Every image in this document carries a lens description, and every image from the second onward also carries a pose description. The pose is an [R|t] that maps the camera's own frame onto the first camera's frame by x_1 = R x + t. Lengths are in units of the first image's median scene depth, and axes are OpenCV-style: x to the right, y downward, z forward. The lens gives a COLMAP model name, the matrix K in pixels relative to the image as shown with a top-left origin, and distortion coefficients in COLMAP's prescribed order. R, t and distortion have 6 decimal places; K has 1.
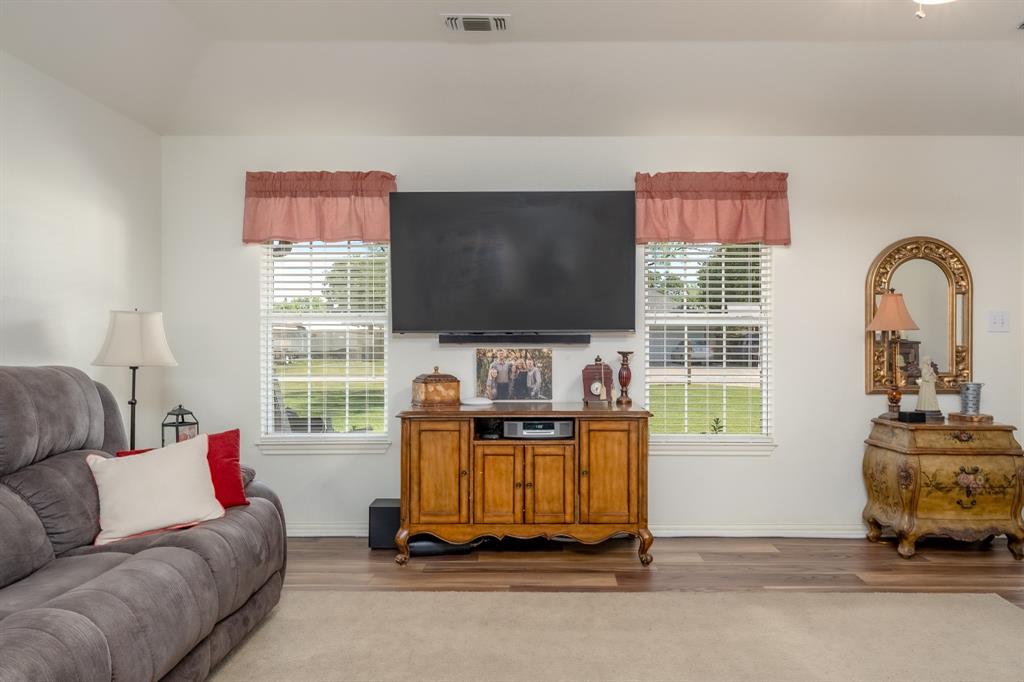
lens RADIAL K [[712.0, 0, 530.4], [0, 712.0, 340.1], [0, 0, 1]] dist [0.000751, -0.000932]
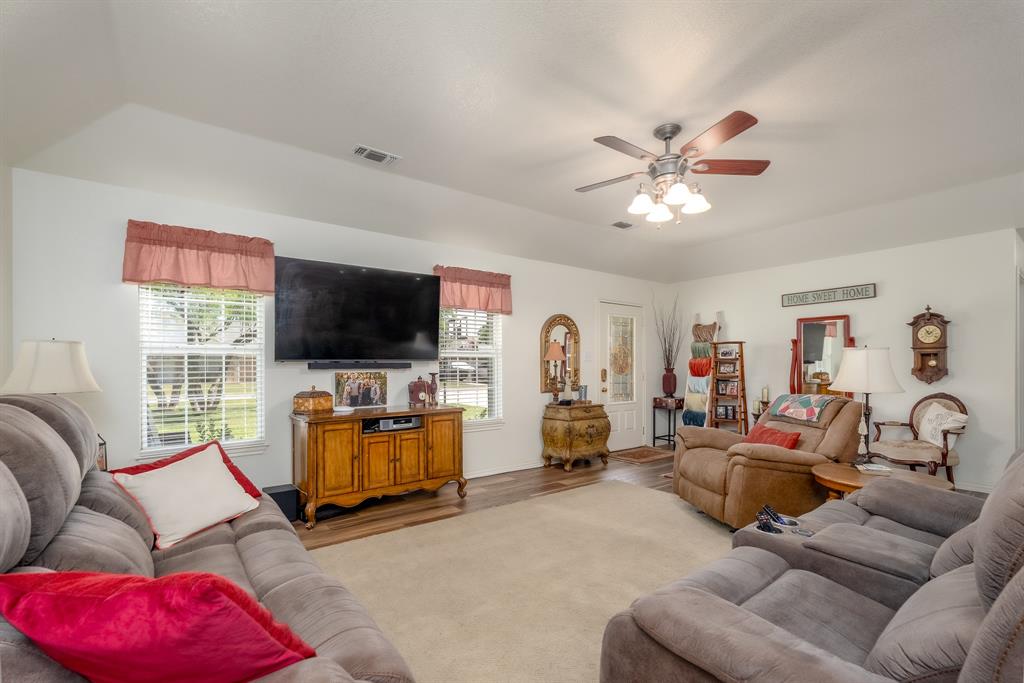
lens RADIAL K [[464.8, 0, 517.5], [0, 464.8, 365.0], [0, 0, 1]] dist [-0.002842, -0.000207]
pose [[0.784735, -0.004339, 0.619816, -0.384764], [0.004695, 0.999988, 0.001056, -0.002521], [-0.619814, 0.002081, 0.784746, 0.039534]]
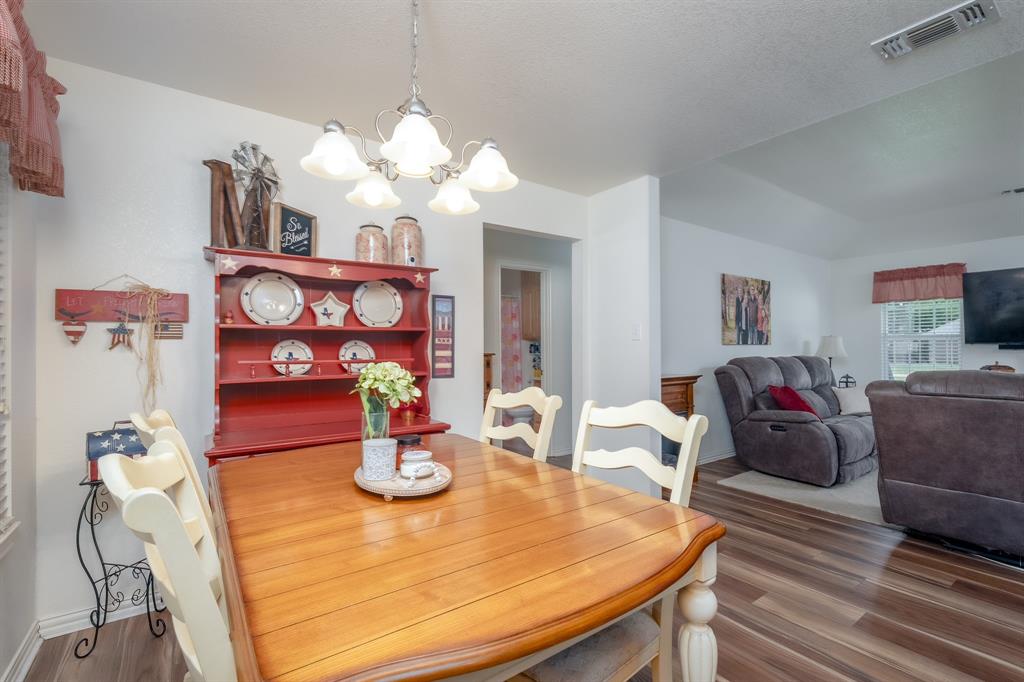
lens RADIAL K [[459.2, 0, 516.4], [0, 459.2, 345.1], [0, 0, 1]] dist [-0.003898, -0.000288]
pose [[0.594179, -0.007151, -0.804301, 0.088979], [0.000942, 0.999966, -0.008195, 0.002550], [0.804332, 0.004112, 0.594165, -0.769354]]
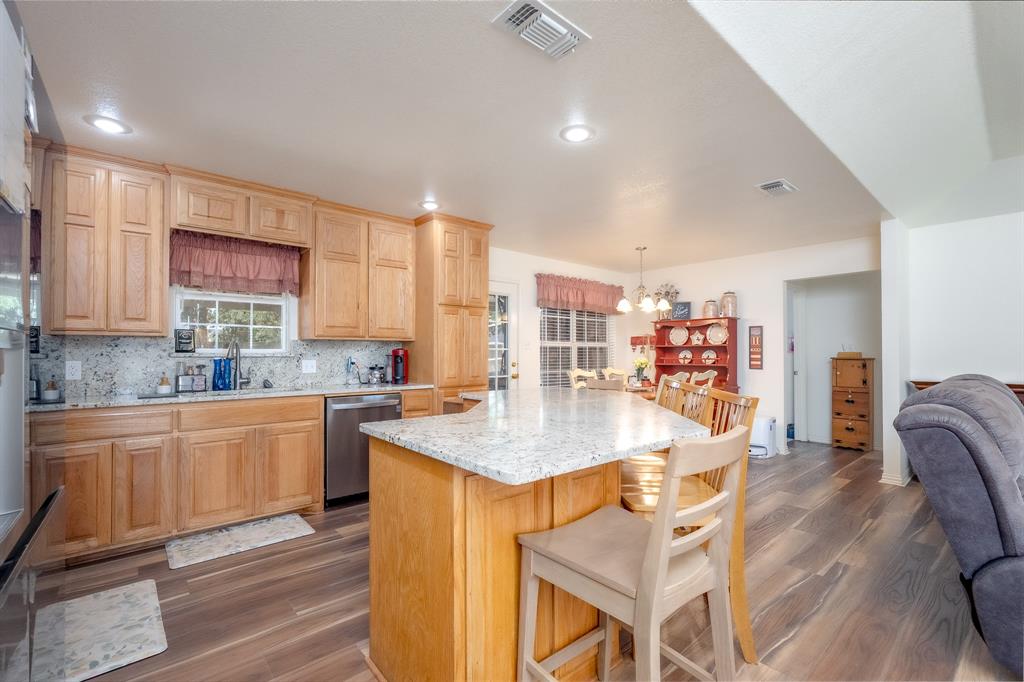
lens RADIAL K [[442.4, 0, 511.1], [0, 442.4, 346.5], [0, 0, 1]] dist [0.000636, 0.000070]
pose [[-0.751103, -0.012398, -0.660068, 0.872076], [-0.004477, 0.999896, -0.013687, 0.001566], [0.660169, -0.007325, -0.751081, 0.084207]]
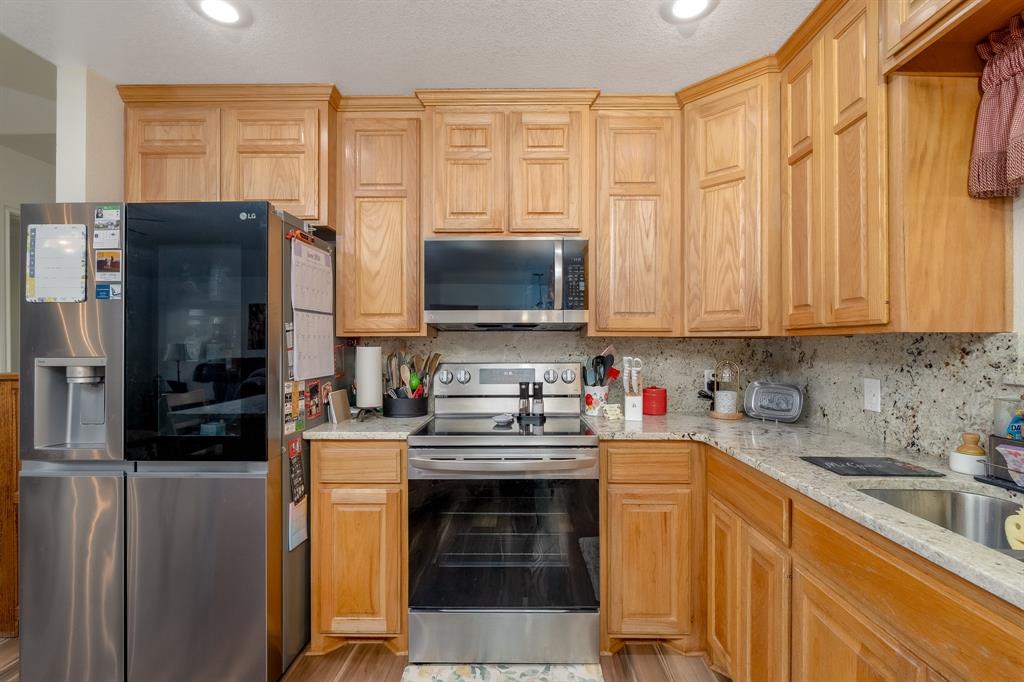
lens RADIAL K [[473.7, 0, 517.2], [0, 473.7, 343.6], [0, 0, 1]] dist [0.000019, -0.000027]
pose [[-0.004600, -0.003365, 0.999984, 0.486700], [0.001545, 0.999993, 0.003372, -0.016712], [-0.999988, 0.001560, -0.004595, -0.573991]]
